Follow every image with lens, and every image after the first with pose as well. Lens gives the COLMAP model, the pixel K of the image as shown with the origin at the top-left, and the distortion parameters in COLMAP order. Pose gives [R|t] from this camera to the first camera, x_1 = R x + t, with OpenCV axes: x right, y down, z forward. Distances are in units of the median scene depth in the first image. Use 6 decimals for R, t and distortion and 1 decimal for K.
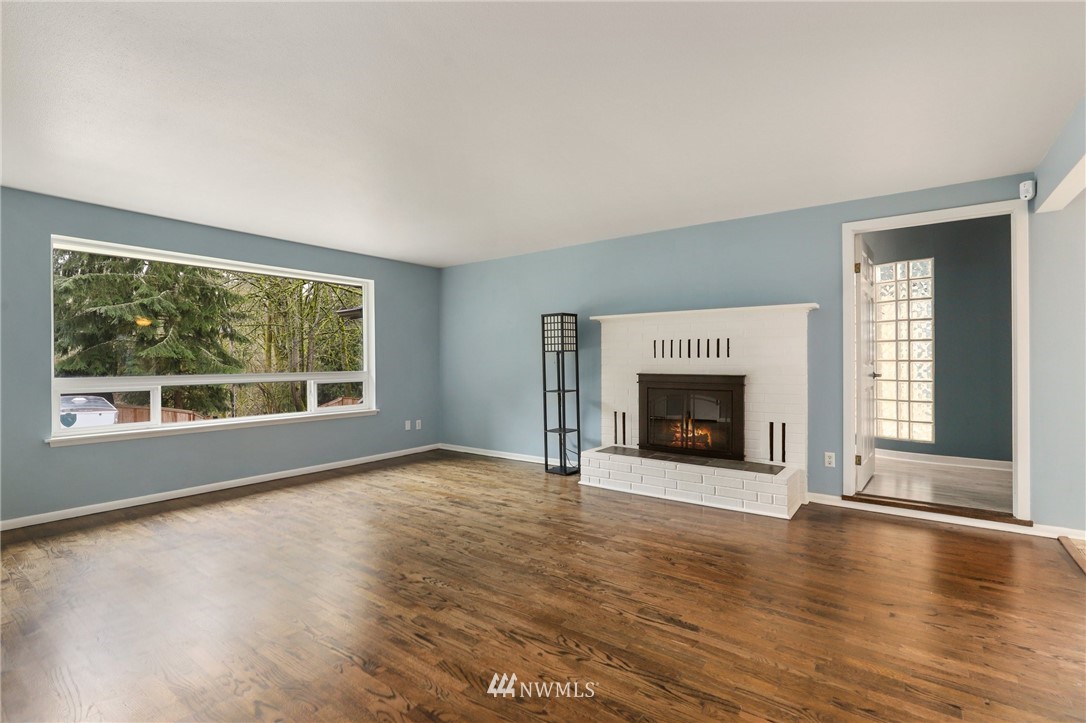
lens RADIAL K [[499.1, 0, 544.9], [0, 499.1, 362.3], [0, 0, 1]] dist [-0.012087, 0.001358]
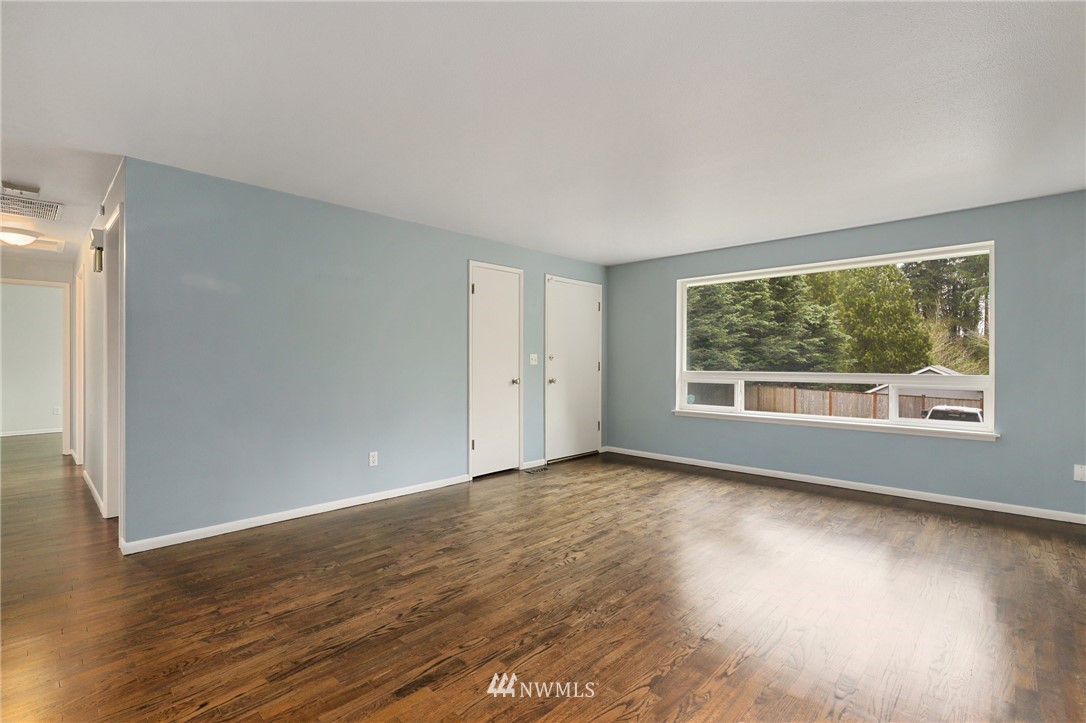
lens RADIAL K [[499.1, 0, 537.6], [0, 499.1, 361.8], [0, 0, 1]] dist [-0.012087, 0.001358]
pose [[-0.134860, 0.001909, -0.990863, 0.625505], [-0.001553, 0.999997, 0.002138, -0.000849], [0.990863, 0.001827, -0.134856, 0.779657]]
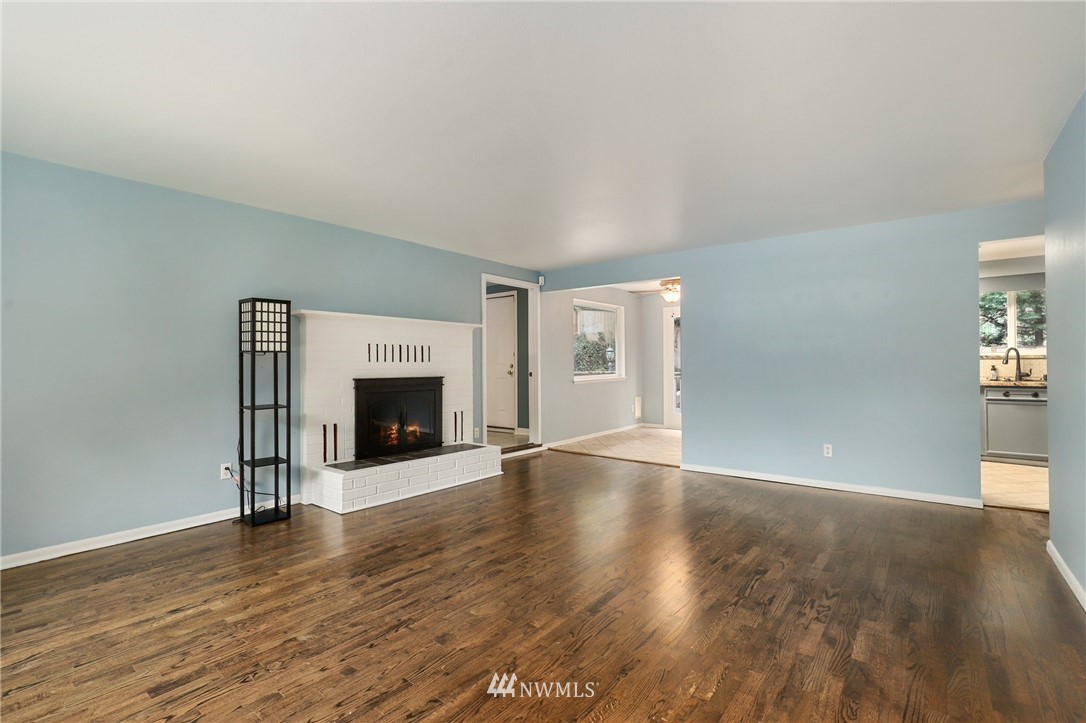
lens RADIAL K [[499.1, 0, 542.9], [0, 499.1, 362.5], [0, 0, 1]] dist [-0.012087, 0.001358]
pose [[0.039384, 0.007624, 0.999195, -0.947116], [0.008343, 0.999934, -0.007959, 0.003501], [-0.999189, 0.008649, 0.039318, 0.812177]]
